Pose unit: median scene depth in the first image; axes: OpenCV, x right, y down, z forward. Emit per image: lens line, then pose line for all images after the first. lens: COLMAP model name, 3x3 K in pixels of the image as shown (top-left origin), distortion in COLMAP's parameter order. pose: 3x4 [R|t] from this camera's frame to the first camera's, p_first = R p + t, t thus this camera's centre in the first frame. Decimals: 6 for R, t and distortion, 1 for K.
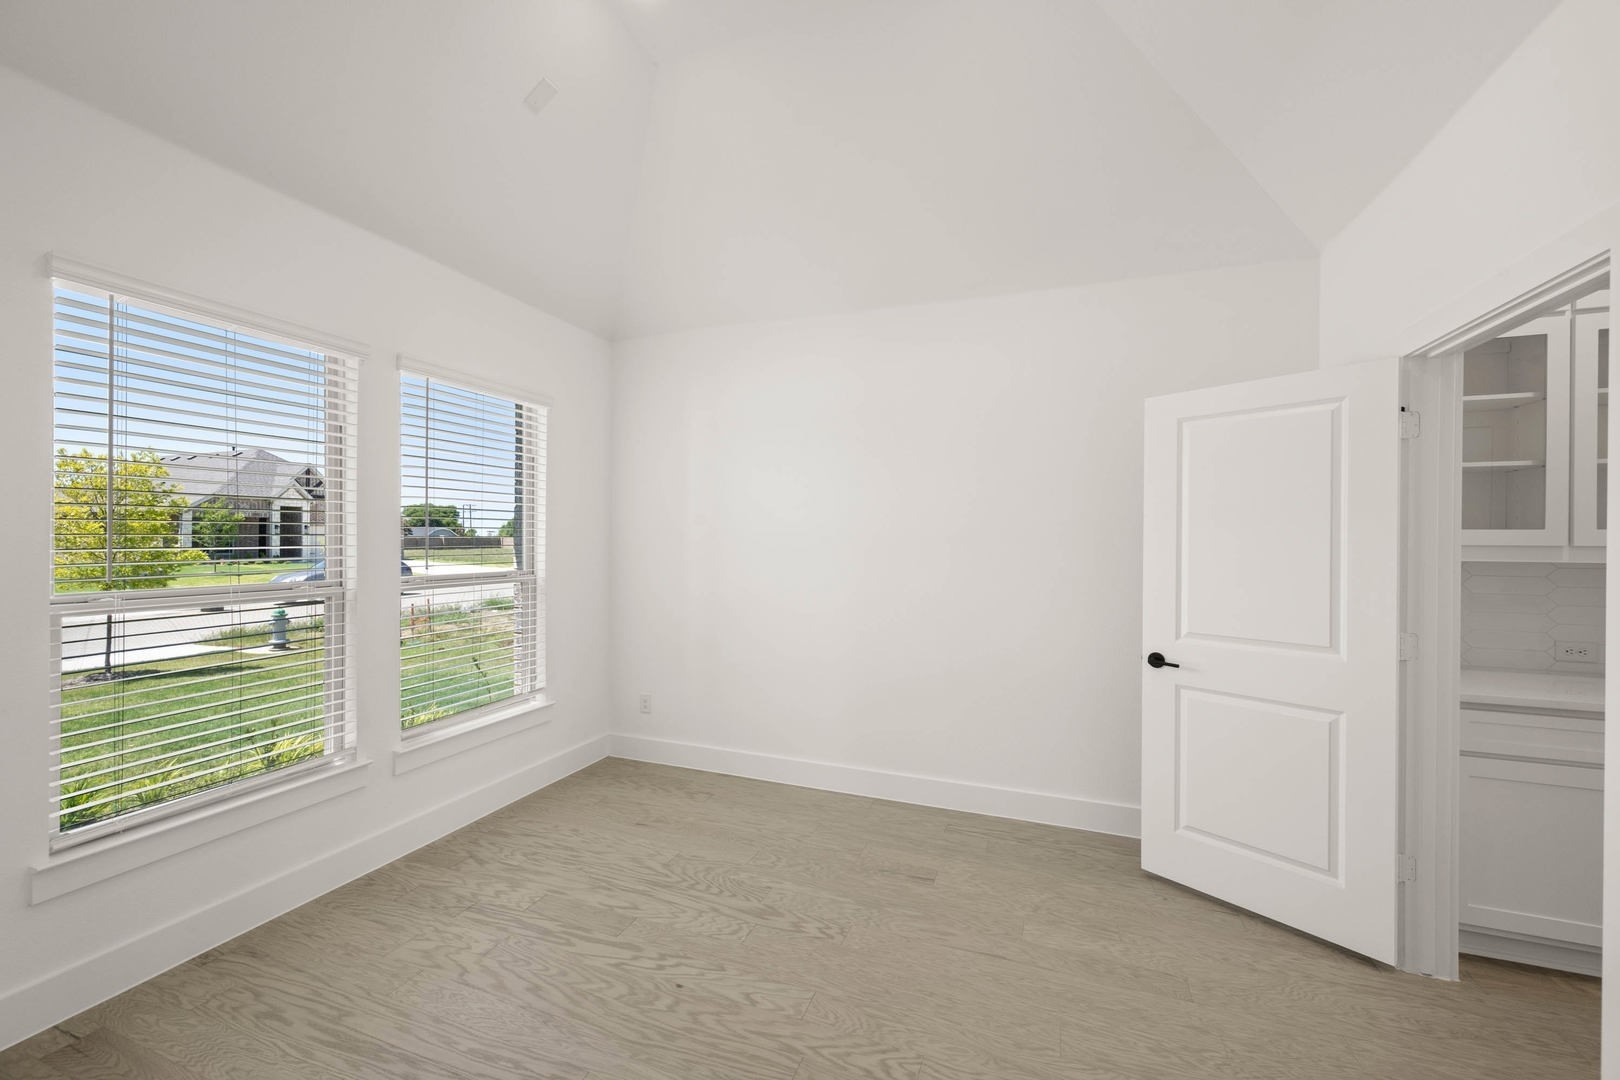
lens RADIAL K [[634.5, 0, 813.8], [0, 634.5, 543.9], [0, 0, 1]] dist [0.000080, 0.000136]
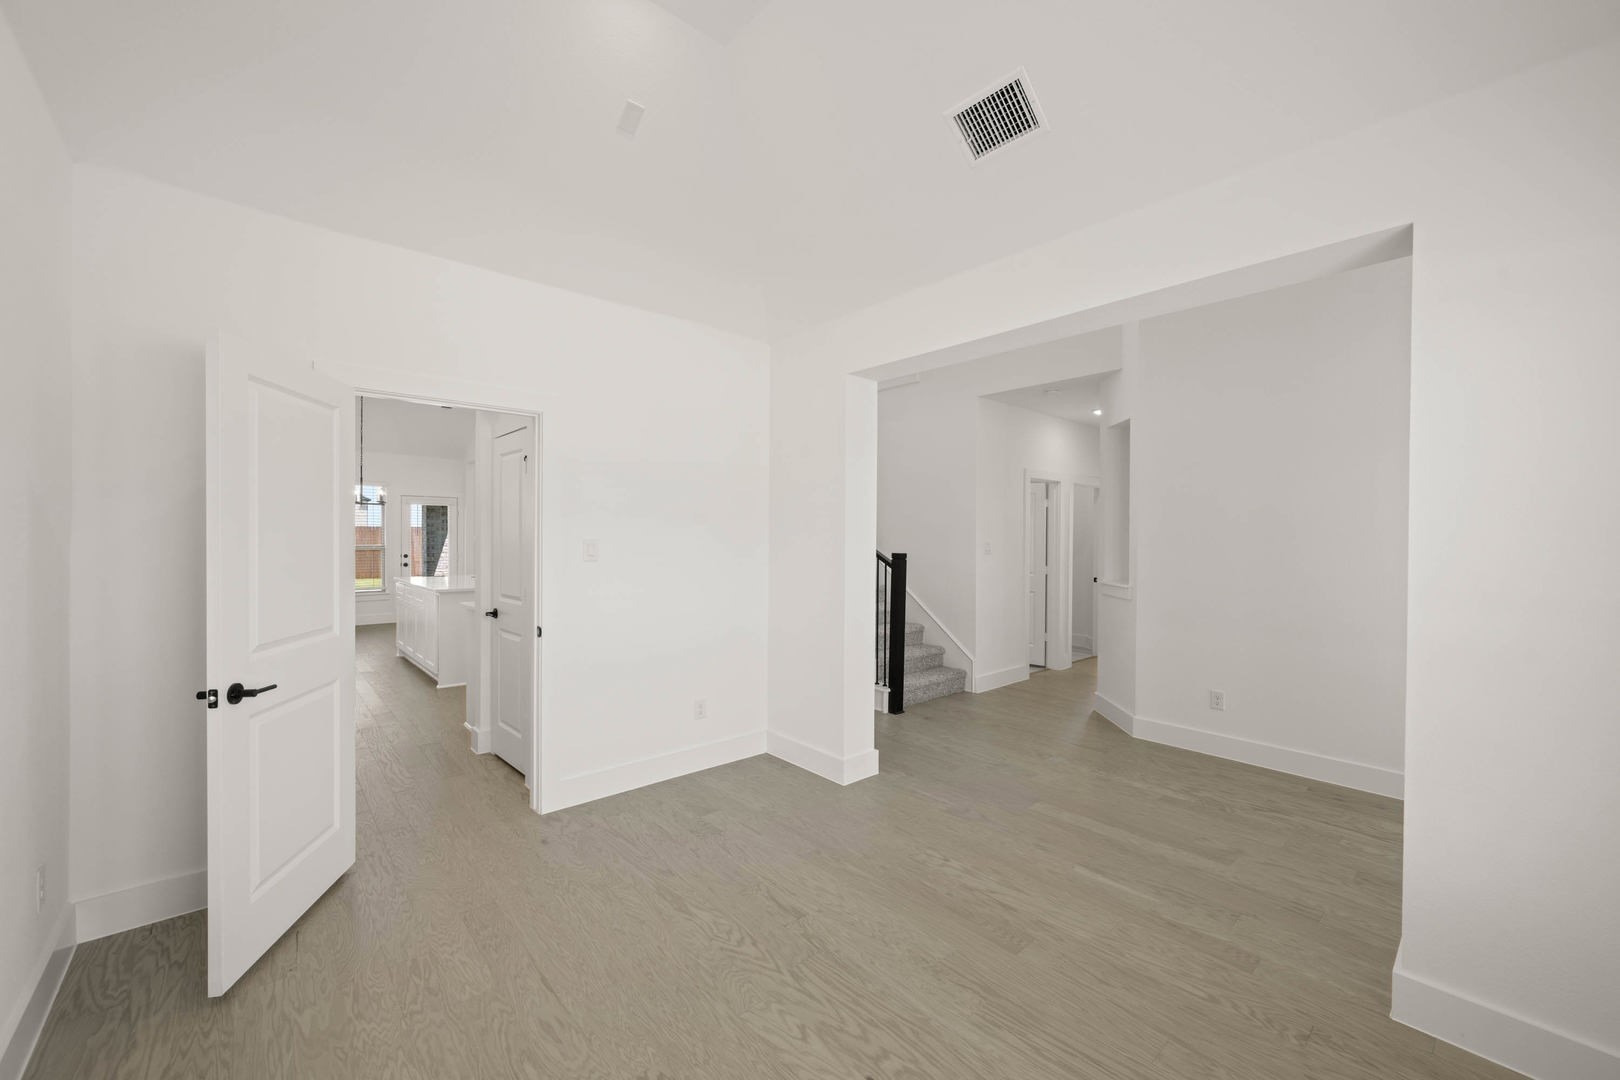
lens RADIAL K [[634.5, 0, 813.8], [0, 634.5, 543.9], [0, 0, 1]] dist [0.000080, 0.000136]
pose [[-0.884957, -0.015295, 0.465422, -0.553873], [-0.009188, 0.999839, 0.015386, -0.012391], [-0.465583, 0.009340, -0.884955, 1.870809]]
